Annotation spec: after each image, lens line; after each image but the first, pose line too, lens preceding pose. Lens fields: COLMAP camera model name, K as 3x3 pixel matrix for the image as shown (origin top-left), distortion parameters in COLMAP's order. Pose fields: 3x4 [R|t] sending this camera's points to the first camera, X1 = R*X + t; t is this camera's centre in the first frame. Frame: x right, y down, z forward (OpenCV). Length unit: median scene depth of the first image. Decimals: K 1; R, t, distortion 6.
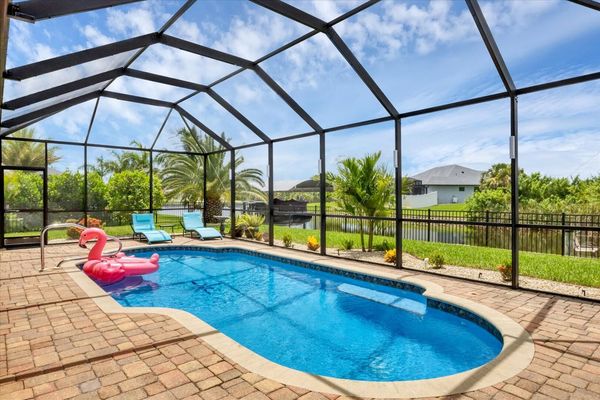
lens RADIAL K [[347.3, 0, 301.4], [0, 347.3, 198.6], [0, 0, 1]] dist [0.000184, 0.000460]
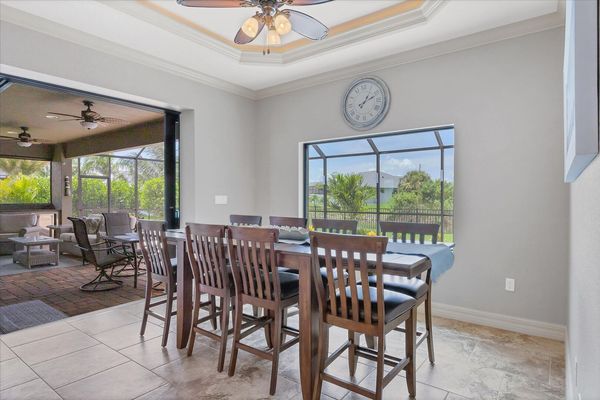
lens RADIAL K [[347.3, 0, 298.7], [0, 347.3, 199.0], [0, 0, 1]] dist [0.000184, 0.000460]
pose [[0.975333, 0.001709, 0.220731, -0.377078], [-0.002034, 0.999997, 0.001244, -0.009715], [-0.220728, -0.001663, 0.975334, -0.449657]]
